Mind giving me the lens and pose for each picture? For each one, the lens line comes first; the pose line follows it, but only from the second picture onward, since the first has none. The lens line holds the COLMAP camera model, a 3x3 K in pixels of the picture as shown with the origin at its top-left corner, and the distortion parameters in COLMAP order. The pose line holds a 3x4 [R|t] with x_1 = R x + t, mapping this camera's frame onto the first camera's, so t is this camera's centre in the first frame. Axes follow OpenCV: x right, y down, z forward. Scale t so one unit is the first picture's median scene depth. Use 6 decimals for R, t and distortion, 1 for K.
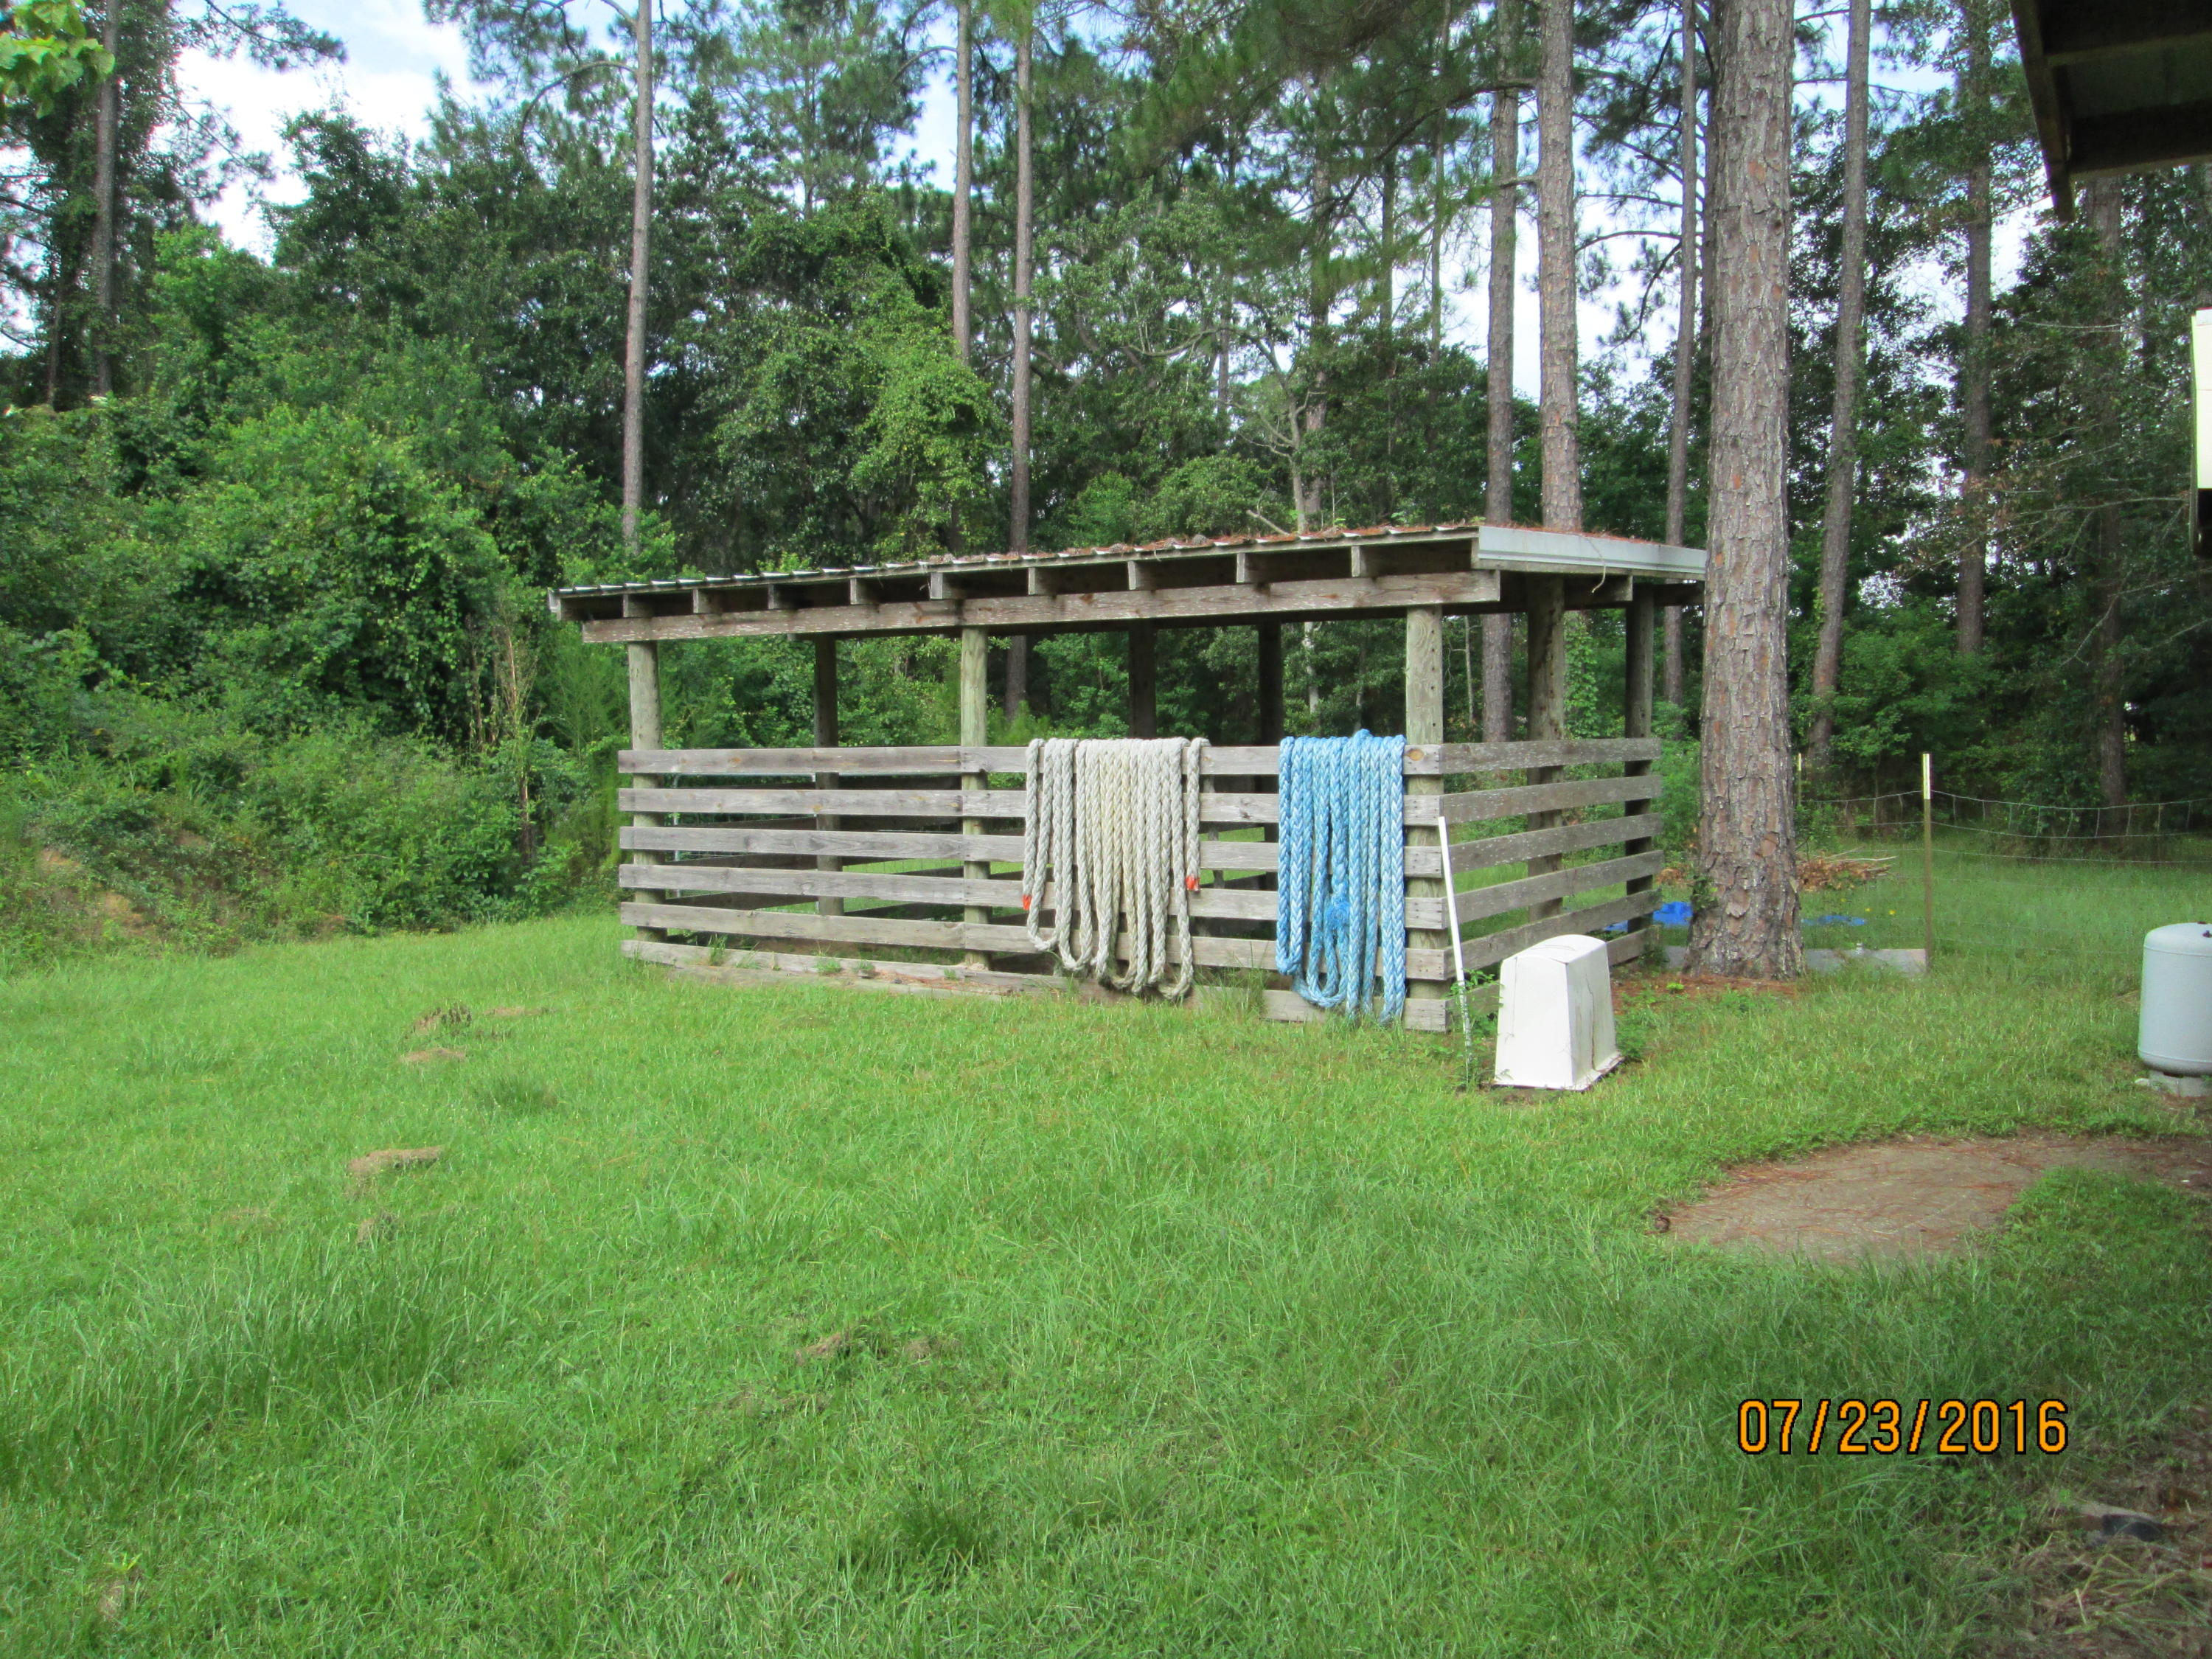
lens RADIAL K [[1820.9, 0, 1056.9], [0, 1820.9, 839.7], [0, 0, 1]] dist [-0.046191, 0.008537]
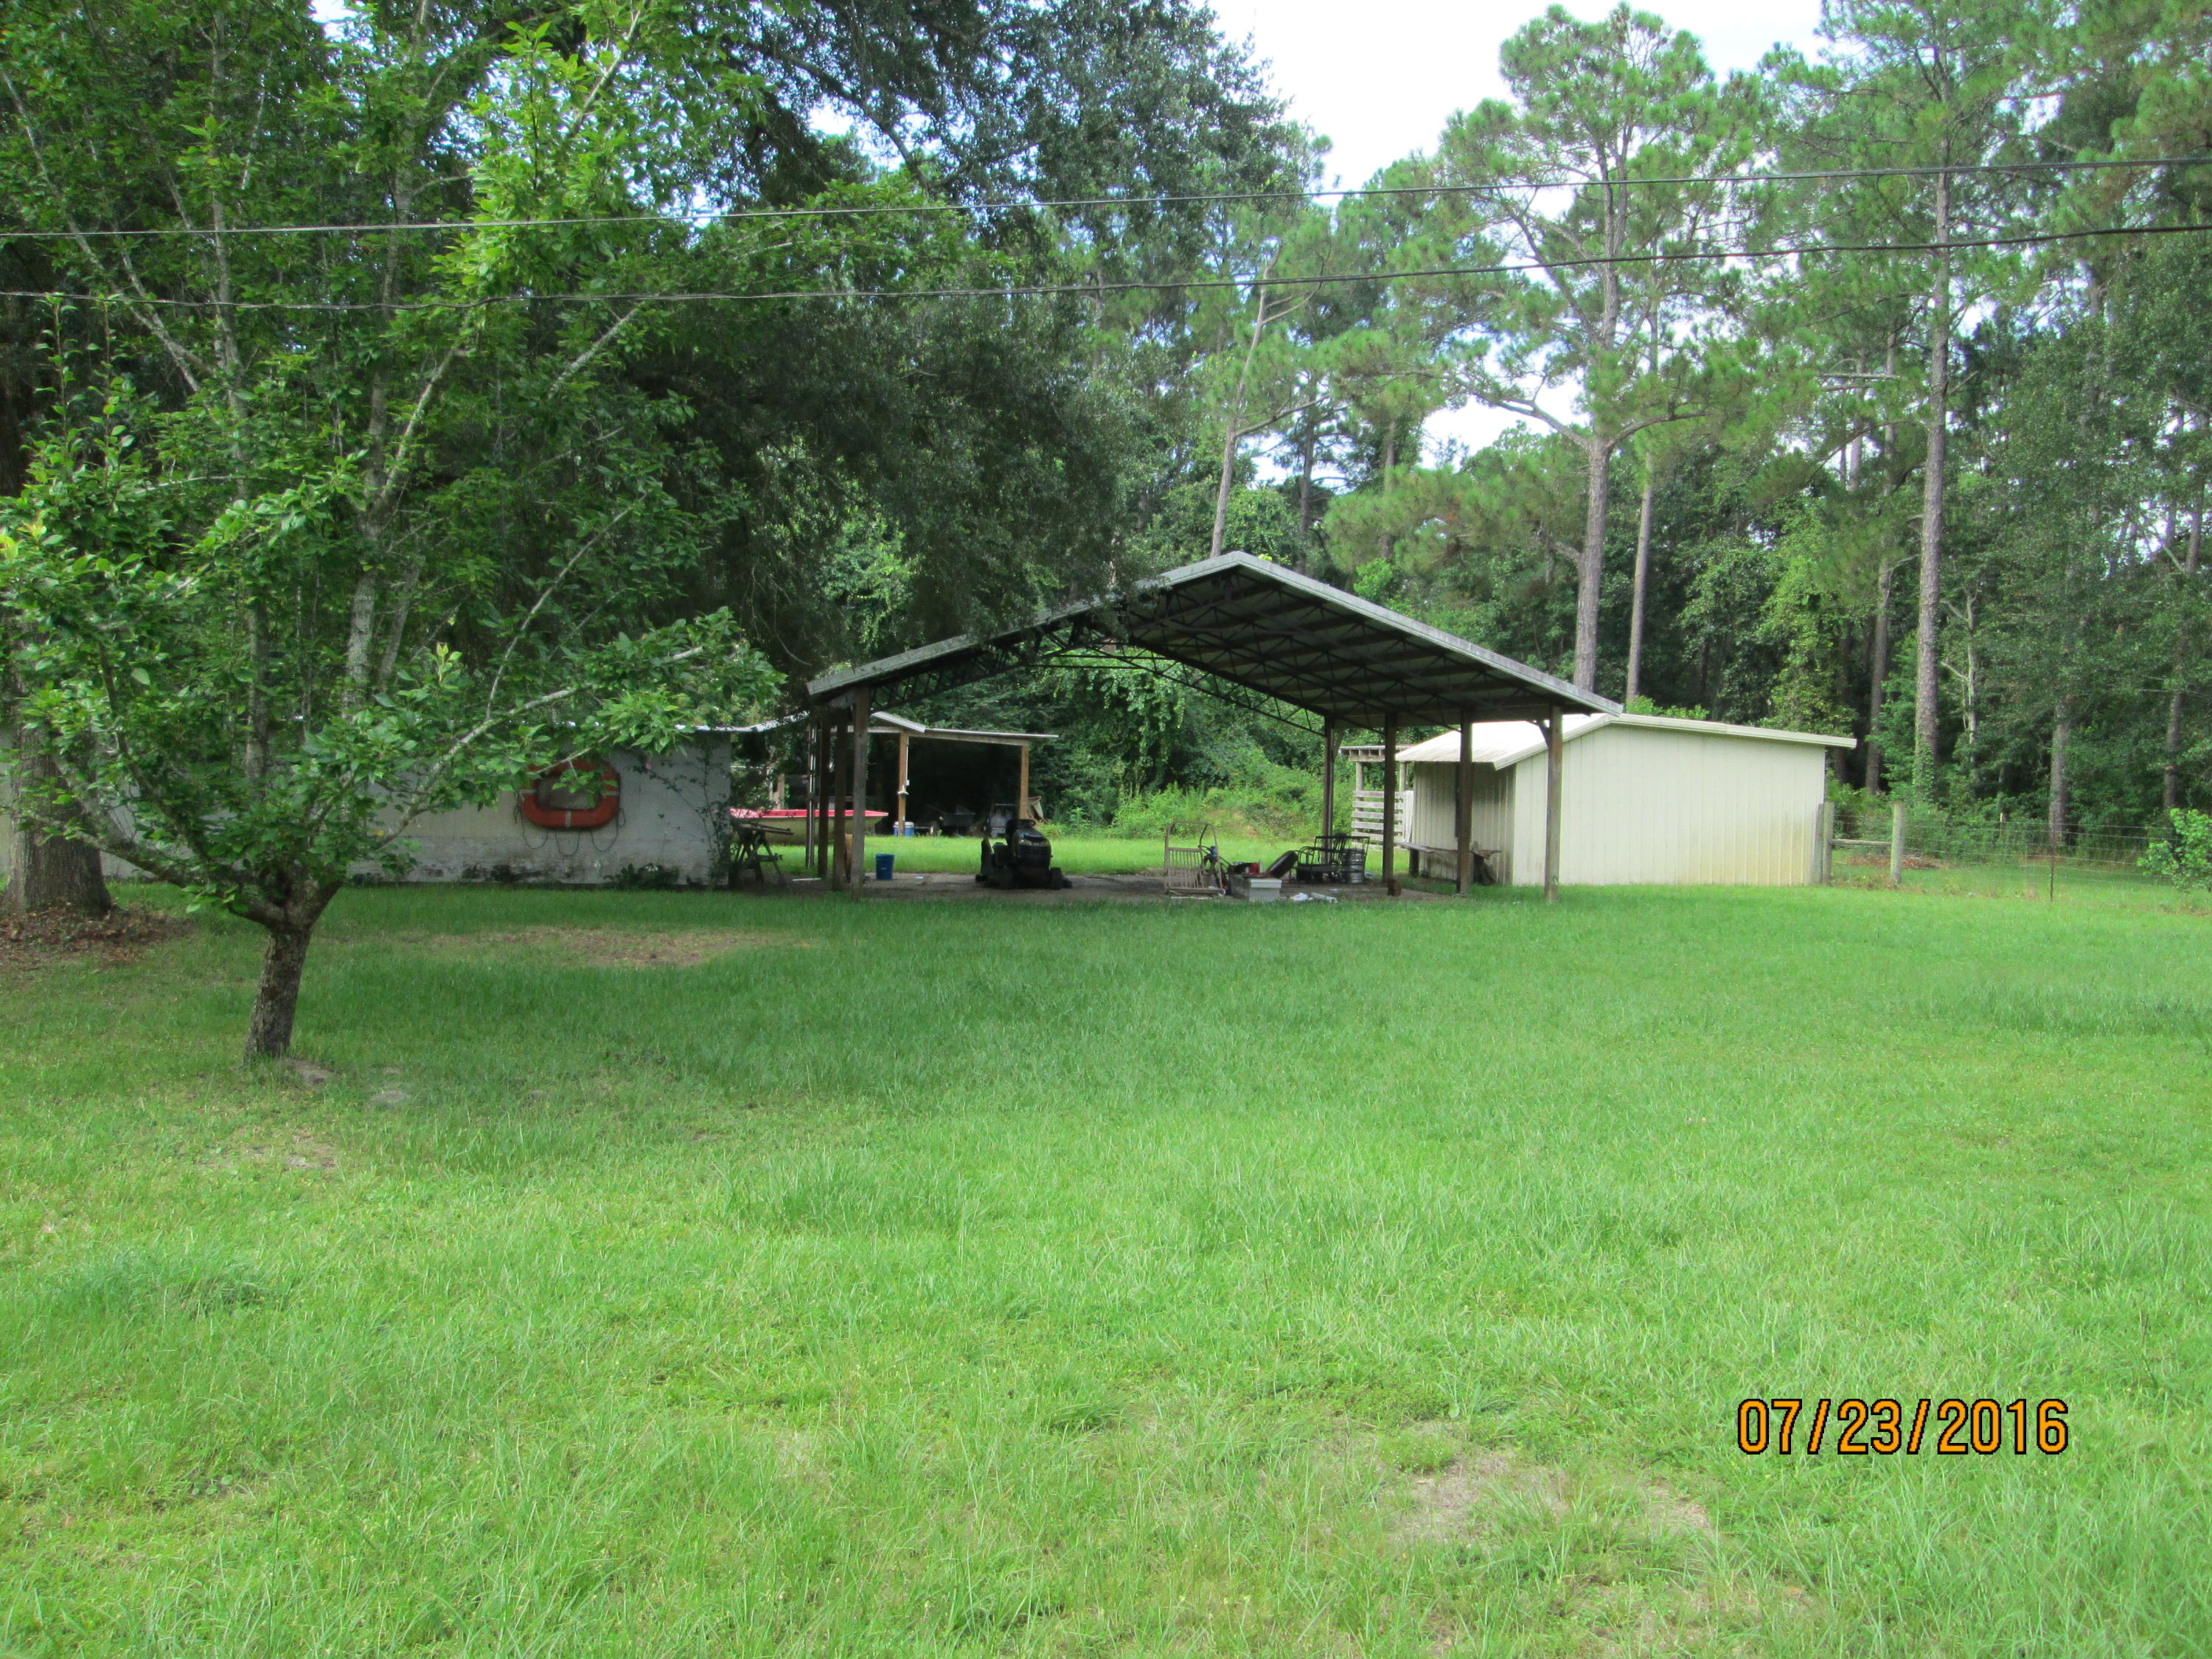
lens RADIAL K [[1820.9, 0, 1056.9], [0, 1820.9, 839.7], [0, 0, 1]] dist [-0.046191, 0.008537]
pose [[0.717321, 0.049252, -0.695000, 1.083421], [-0.064623, 0.997902, 0.004018, 0.043042], [0.693740, 0.042031, 0.718998, -1.180738]]
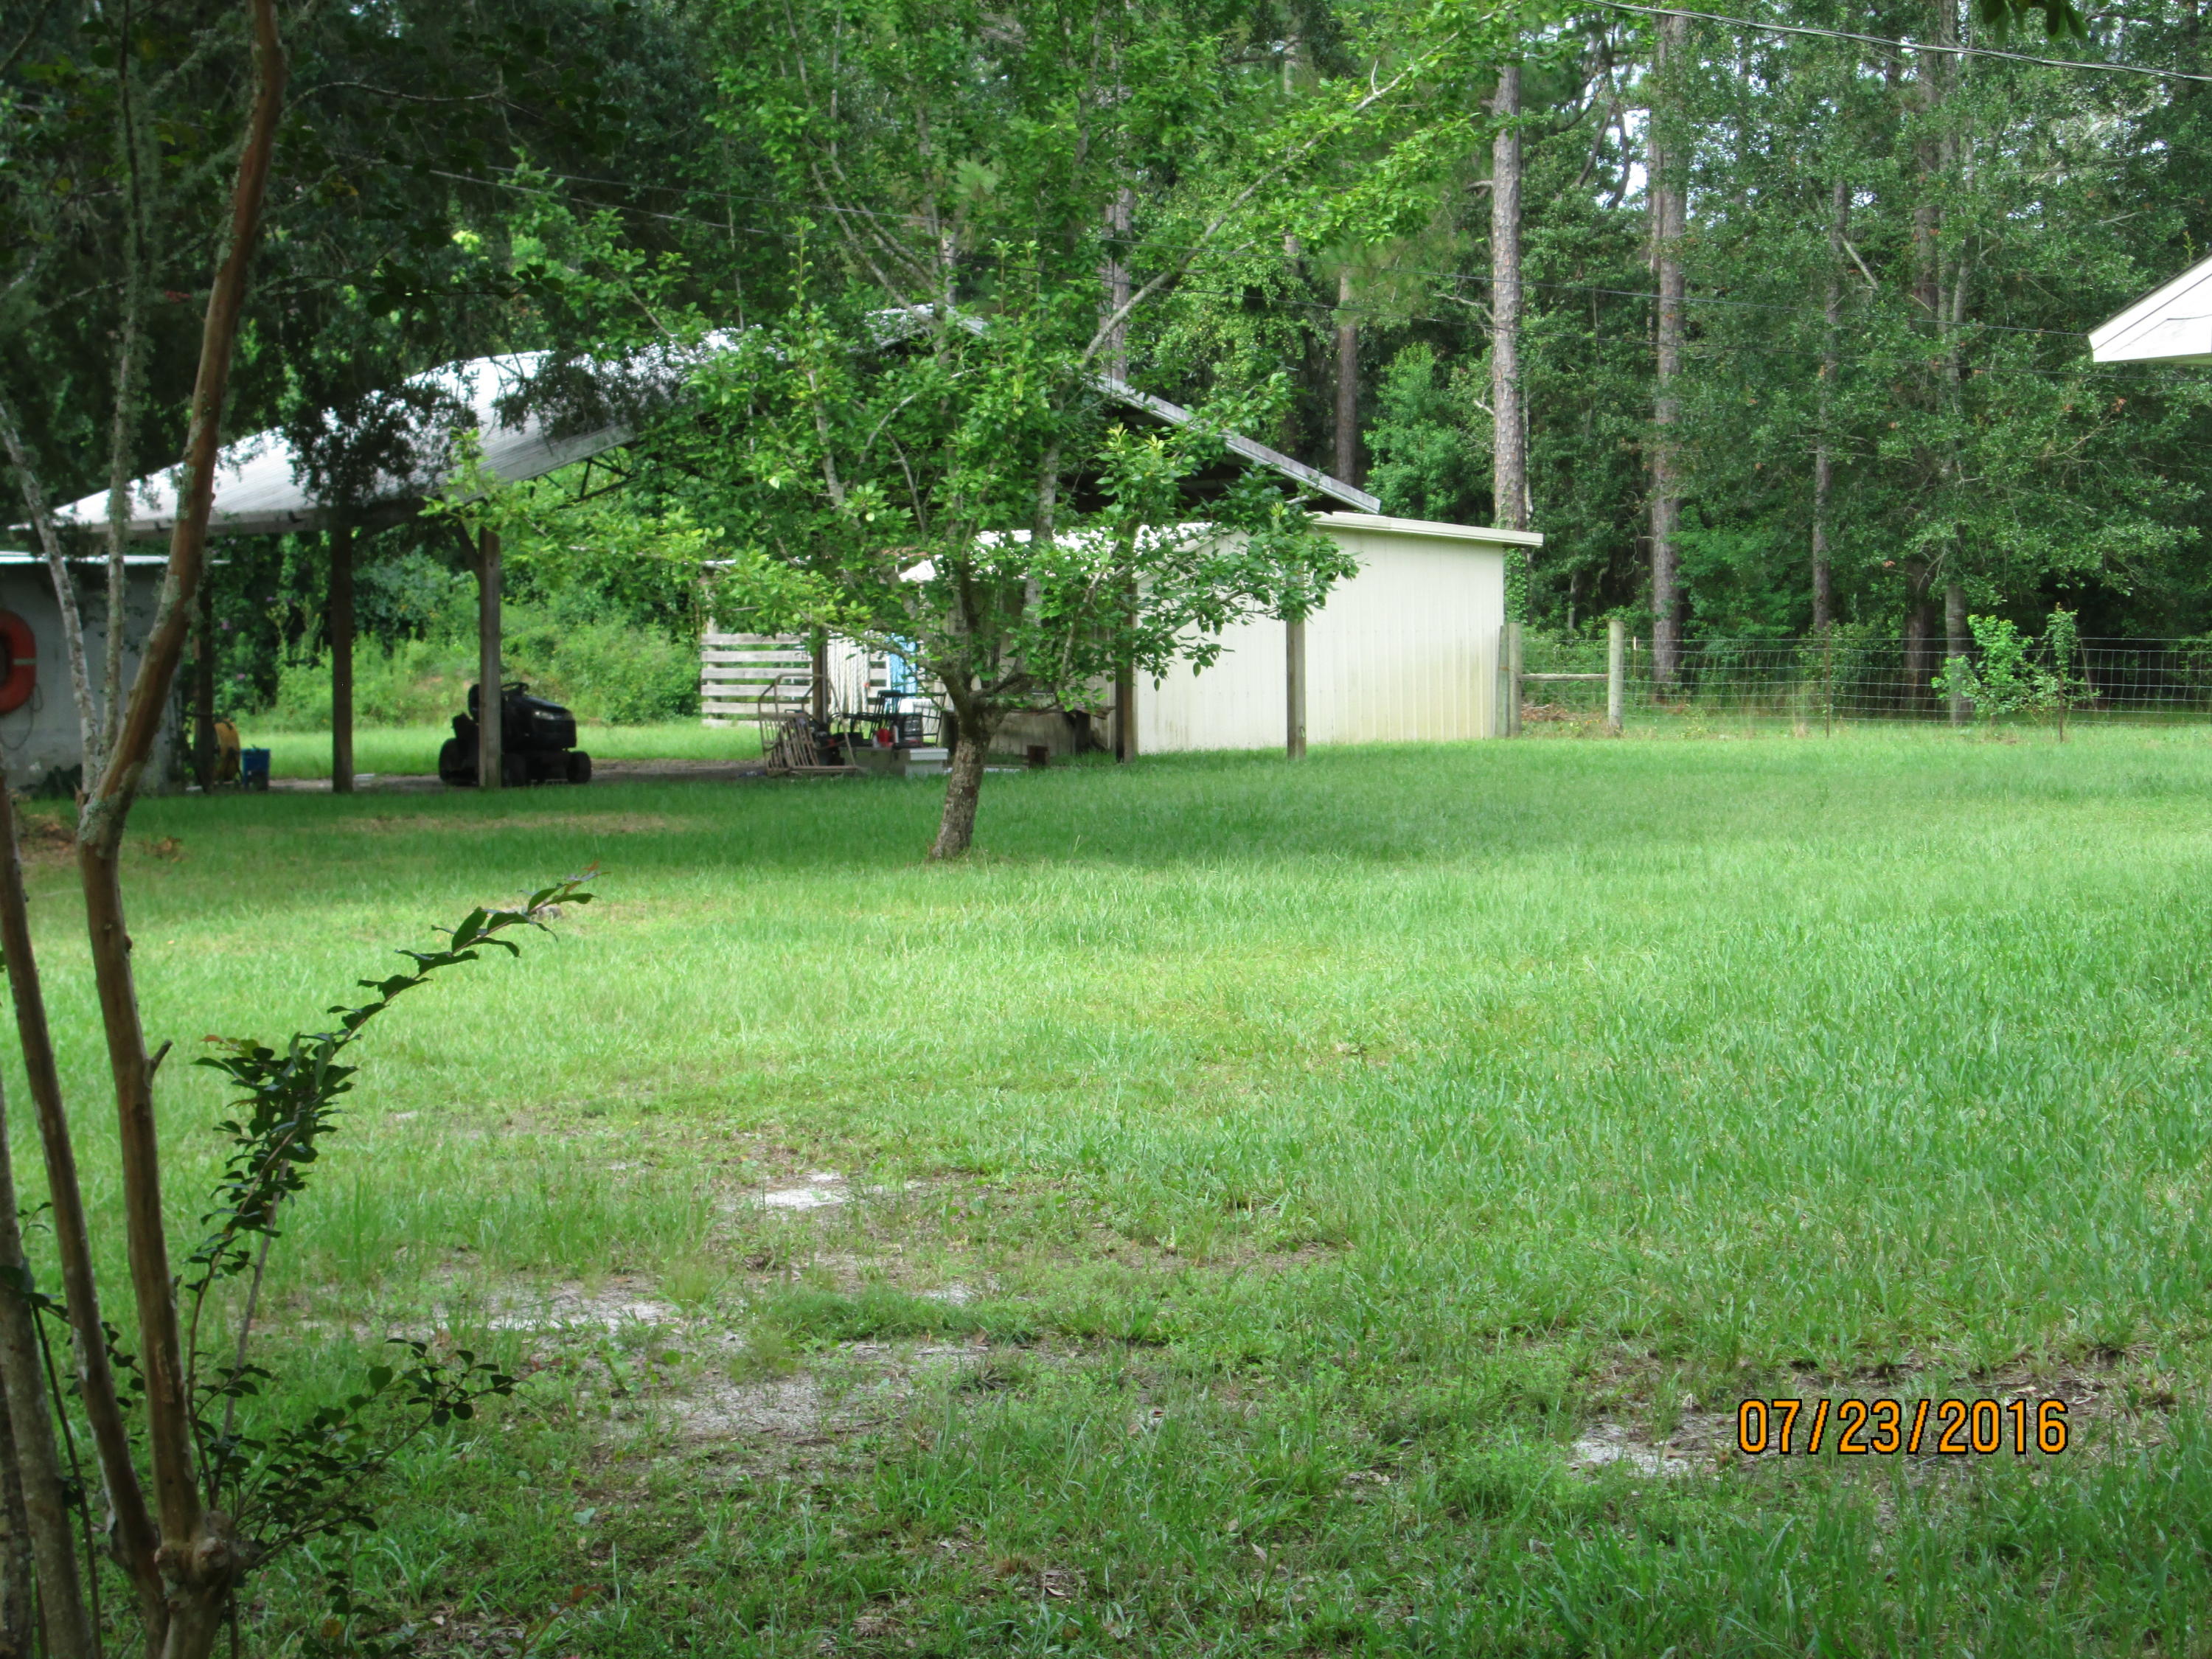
lens RADIAL K [[4174.9, 0, 953.0], [0, 4174.9, 833.1], [0, 0, 1]] dist [-0.124357, -0.145559]
pose [[0.937312, 0.015437, -0.348149, 1.046161], [-0.015678, 0.999875, 0.002126, 0.102222], [0.348139, 0.003466, 0.937437, -2.106257]]
